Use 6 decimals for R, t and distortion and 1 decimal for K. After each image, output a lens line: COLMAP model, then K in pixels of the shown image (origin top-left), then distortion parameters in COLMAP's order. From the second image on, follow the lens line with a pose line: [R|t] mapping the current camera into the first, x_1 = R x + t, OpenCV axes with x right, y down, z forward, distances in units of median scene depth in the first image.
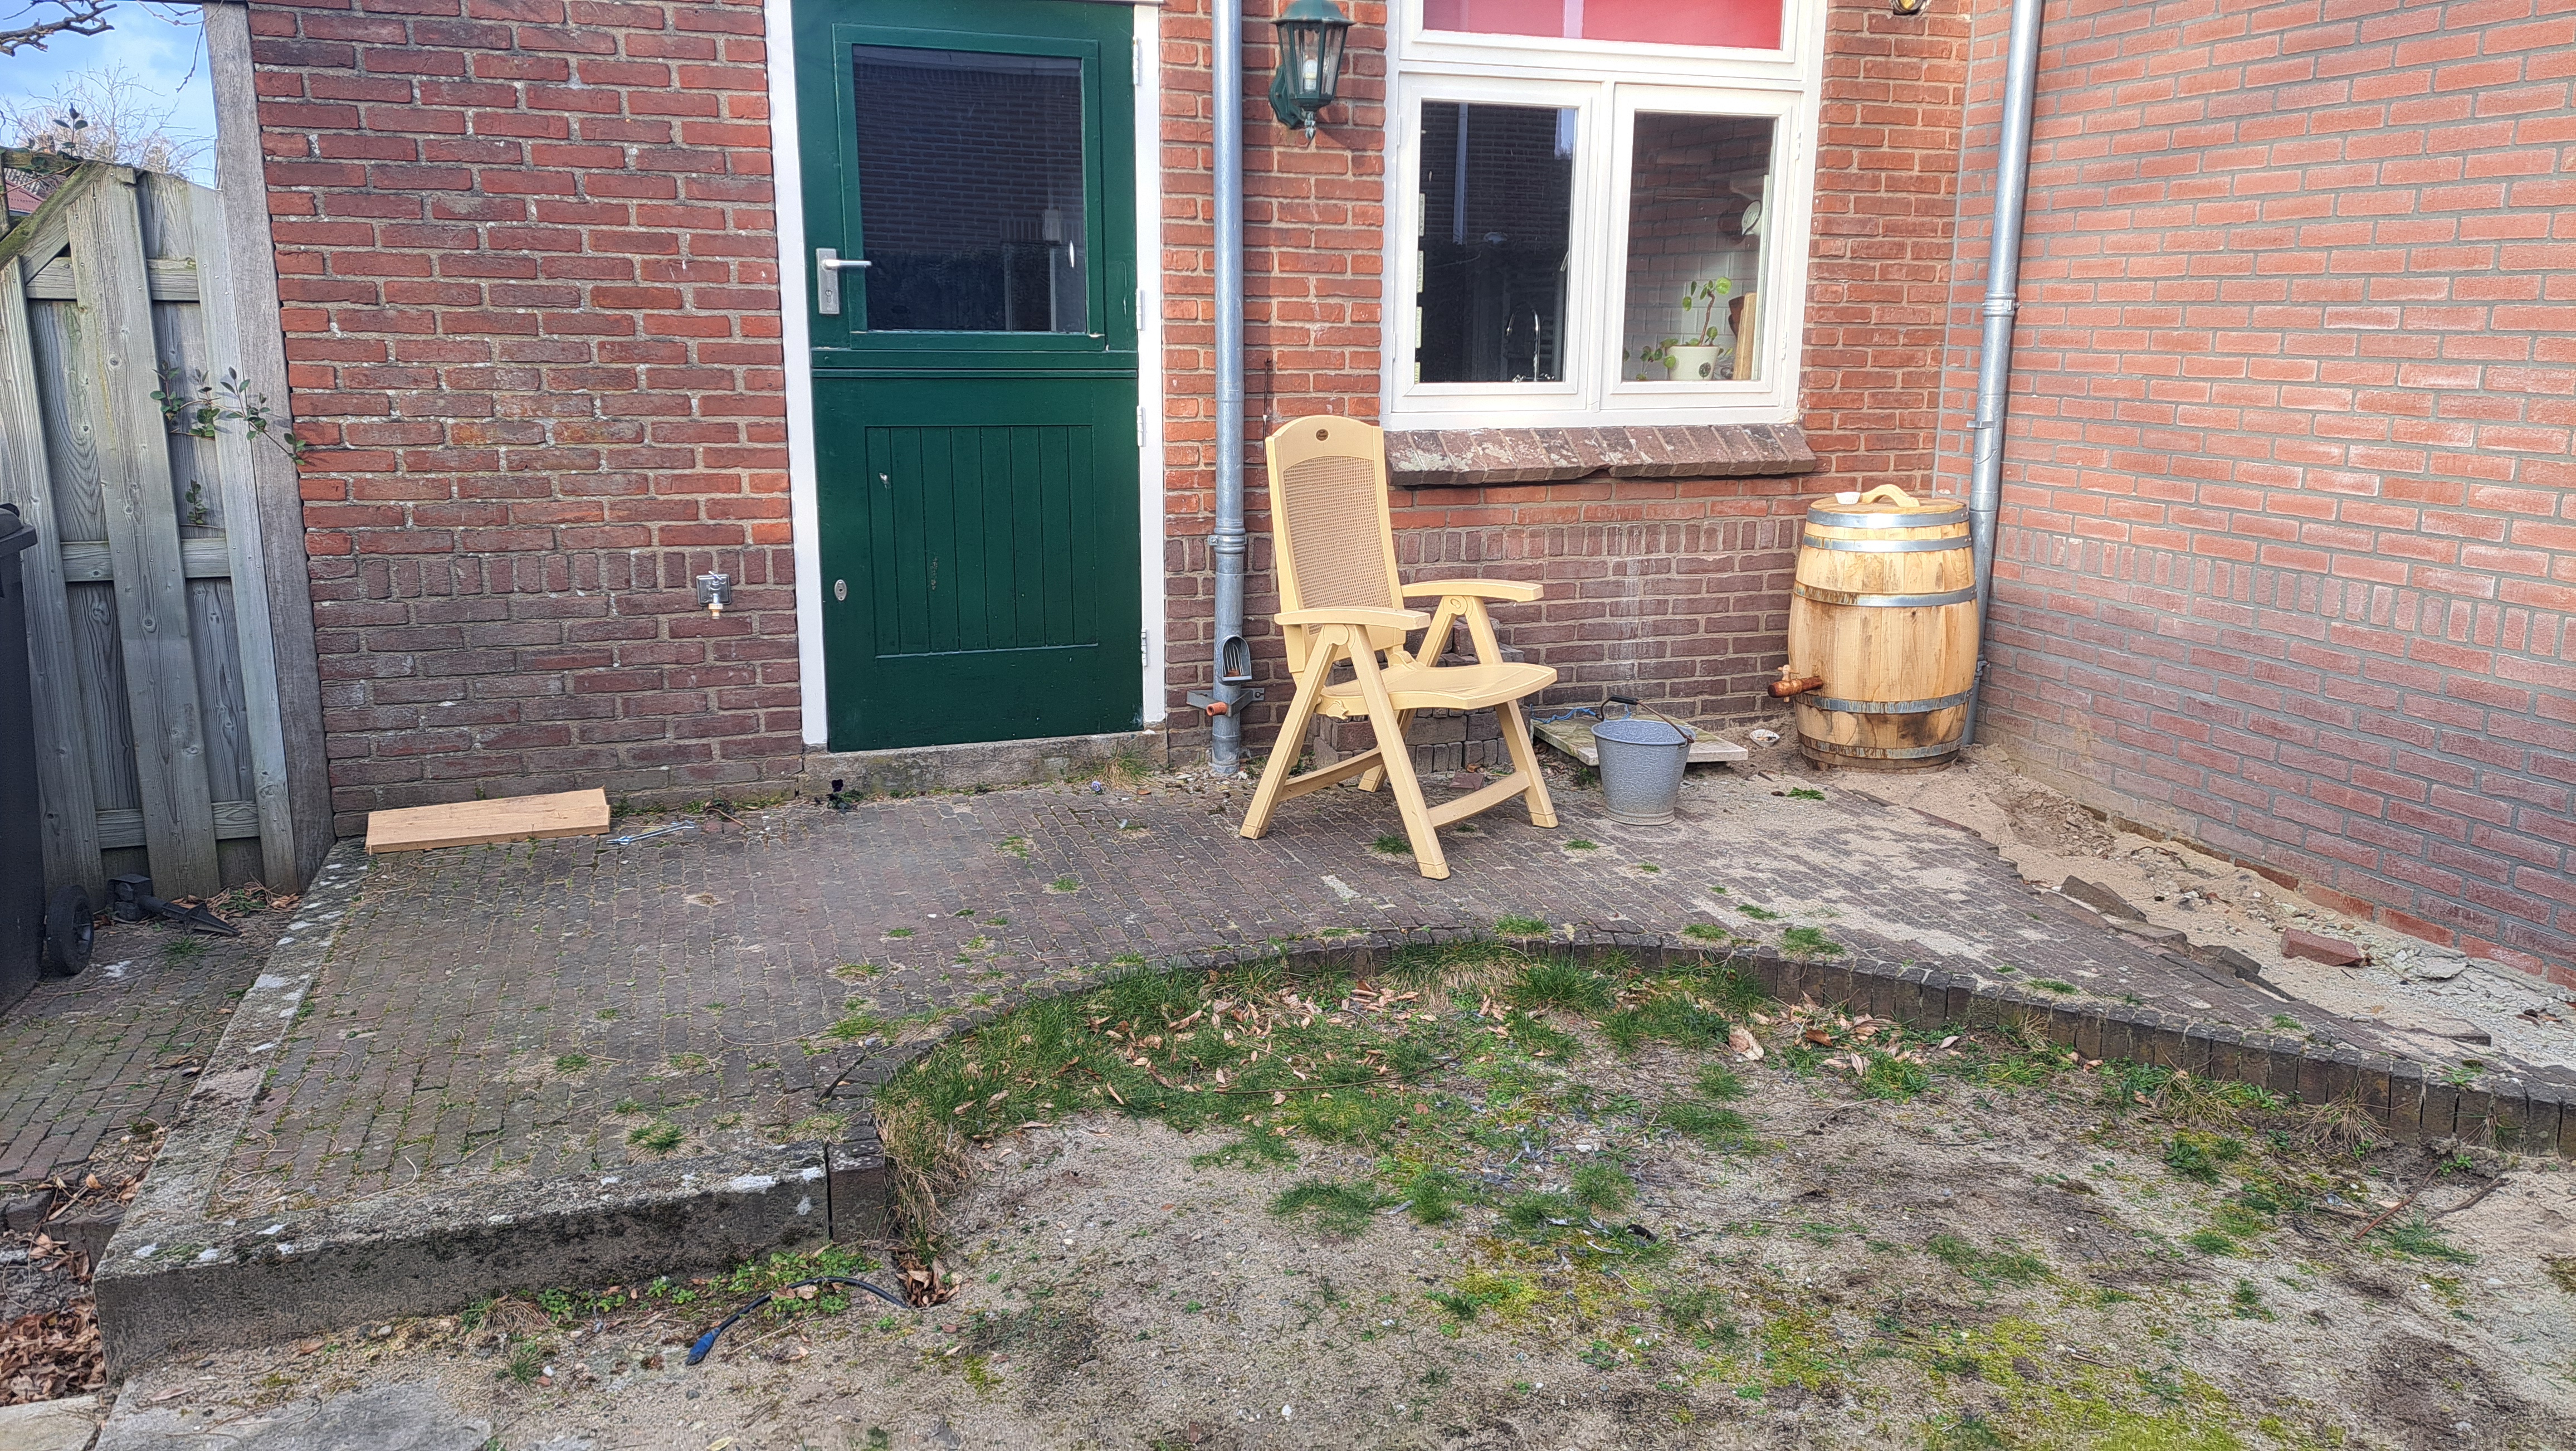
lens RADIAL K [[1819.5, 0, 1318.9], [0, 1819.5, 684.7], [0, 0, 1]] dist [0.092068, -0.103730]
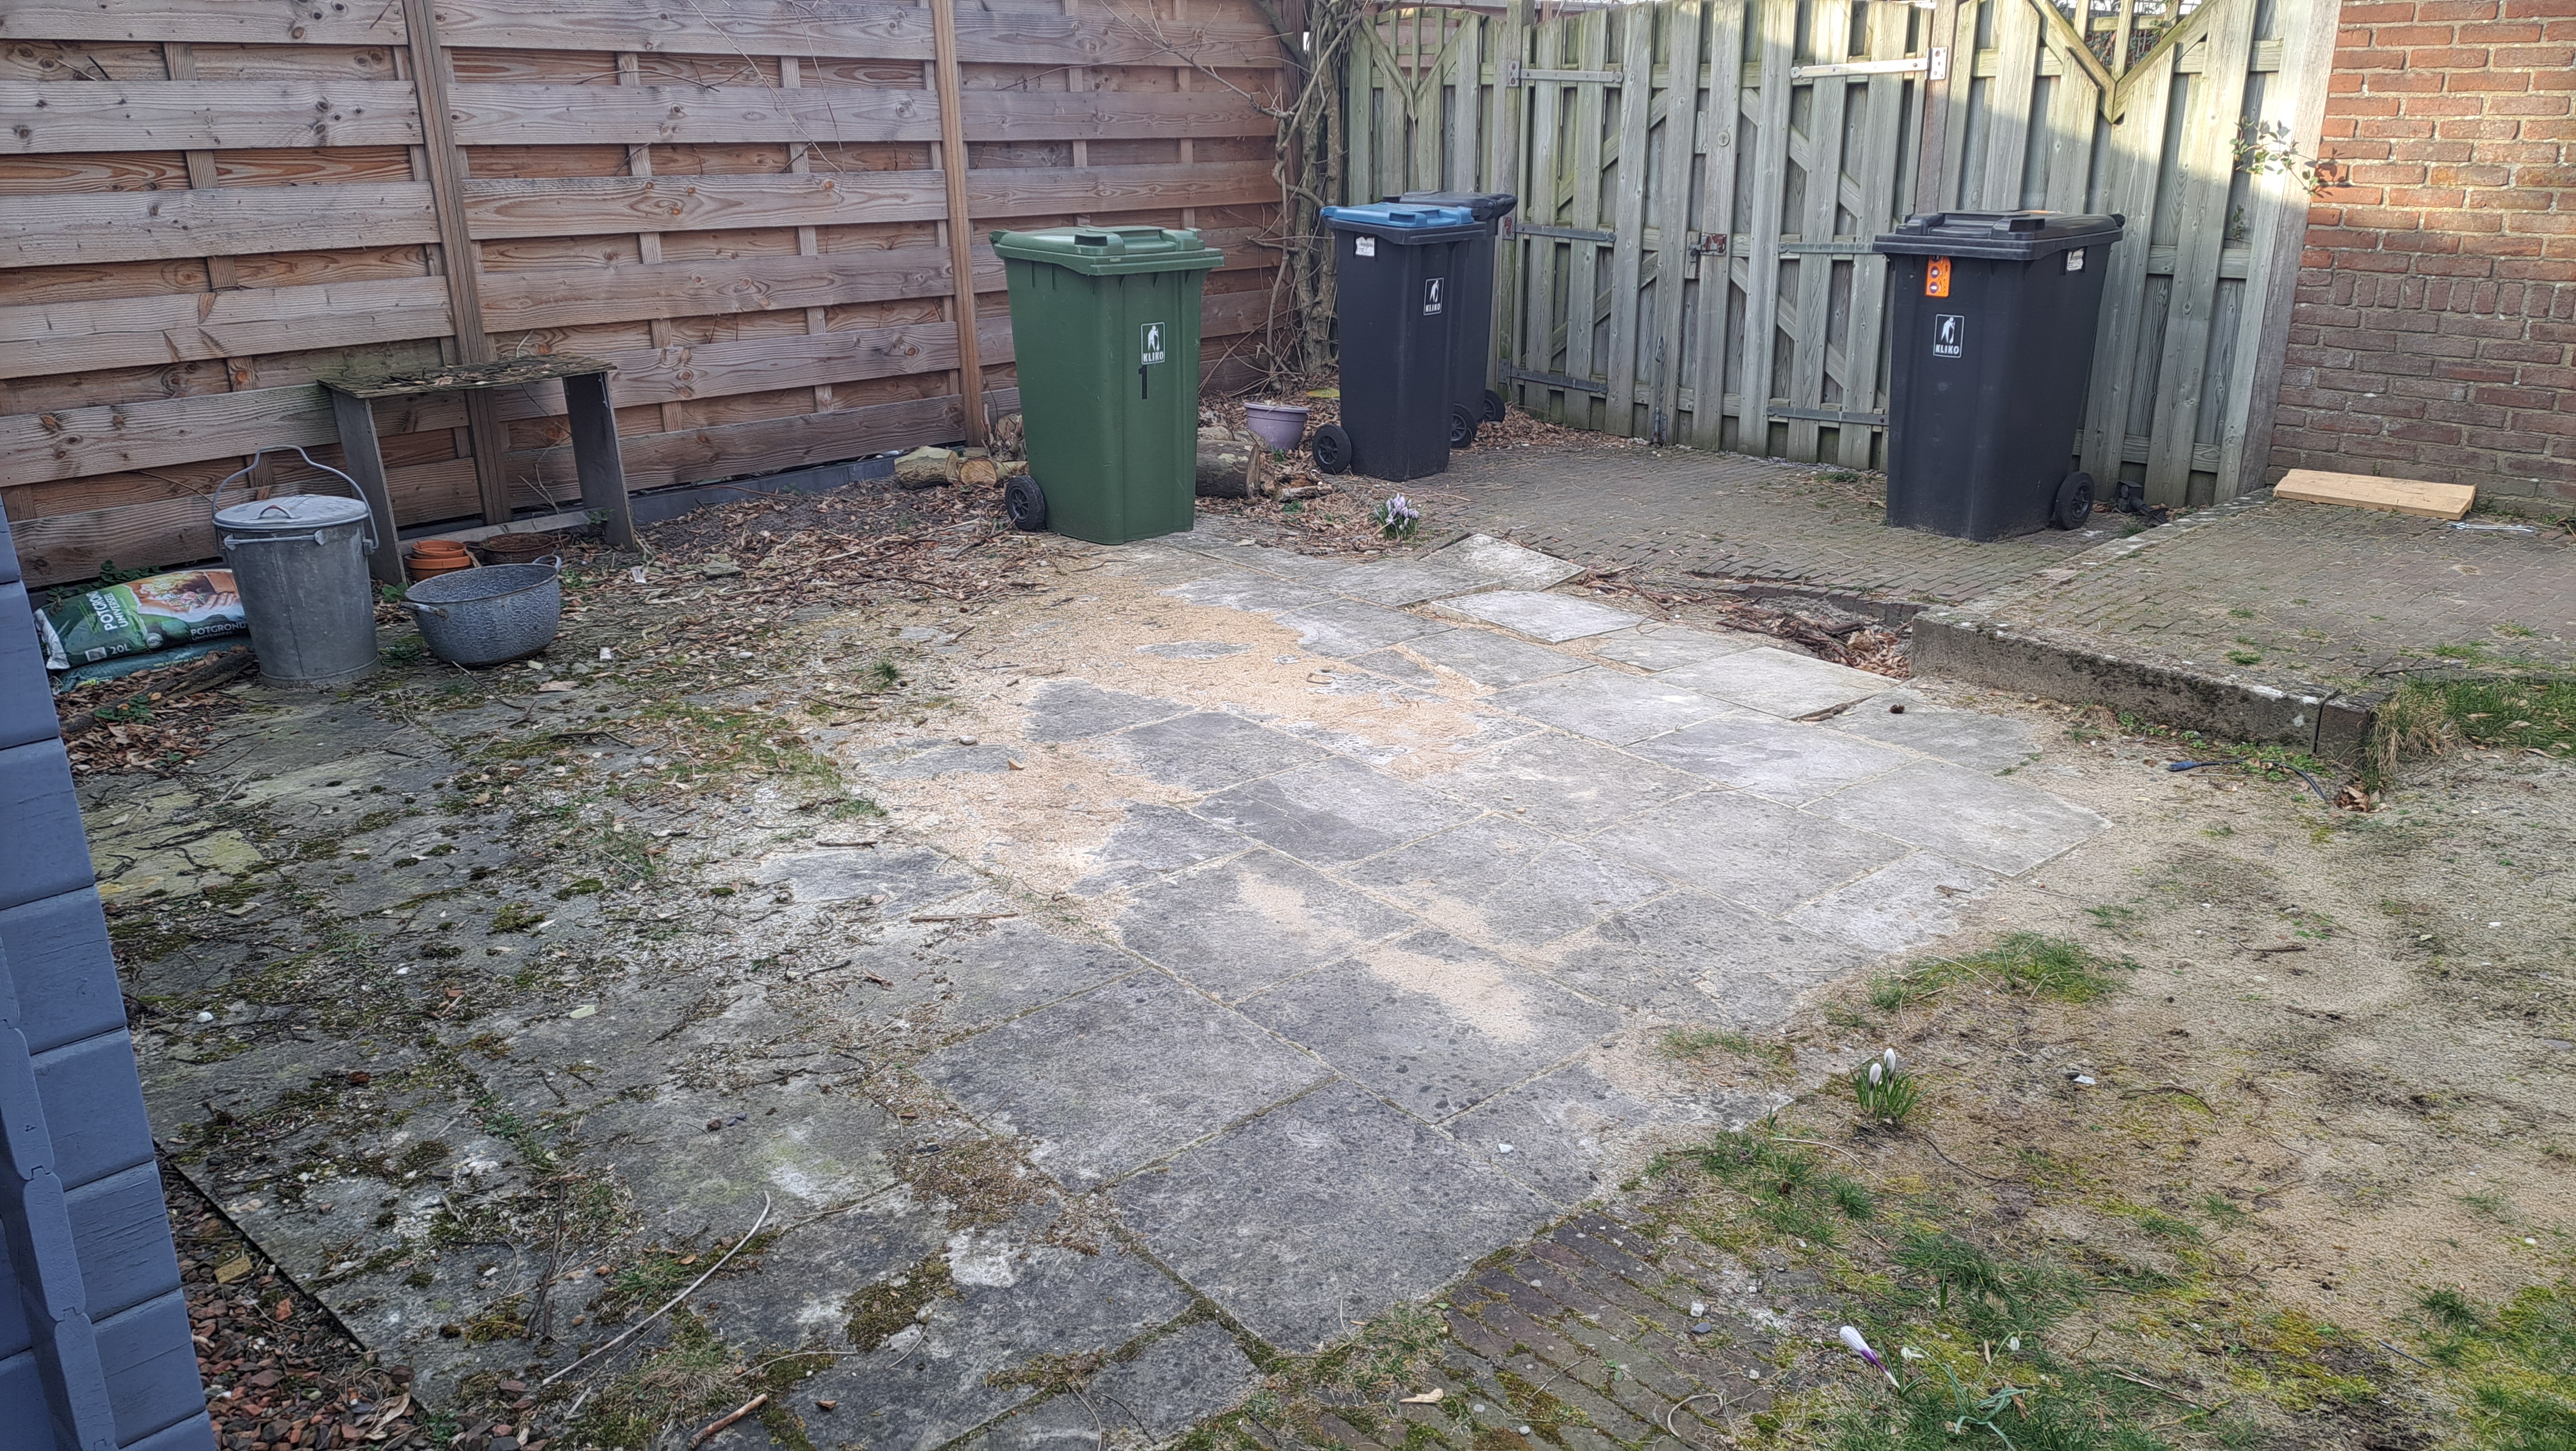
lens RADIAL K [[1833.1, 0, 1328.5], [0, 1833.1, 722.4], [0, 0, 1]] dist [0.062074, -0.057764]
pose [[0.391194, 0.282581, -0.875851, 0.430687], [-0.173942, 0.957243, 0.231151, 0.054777], [0.903721, 0.061923, 0.423621, -0.173549]]
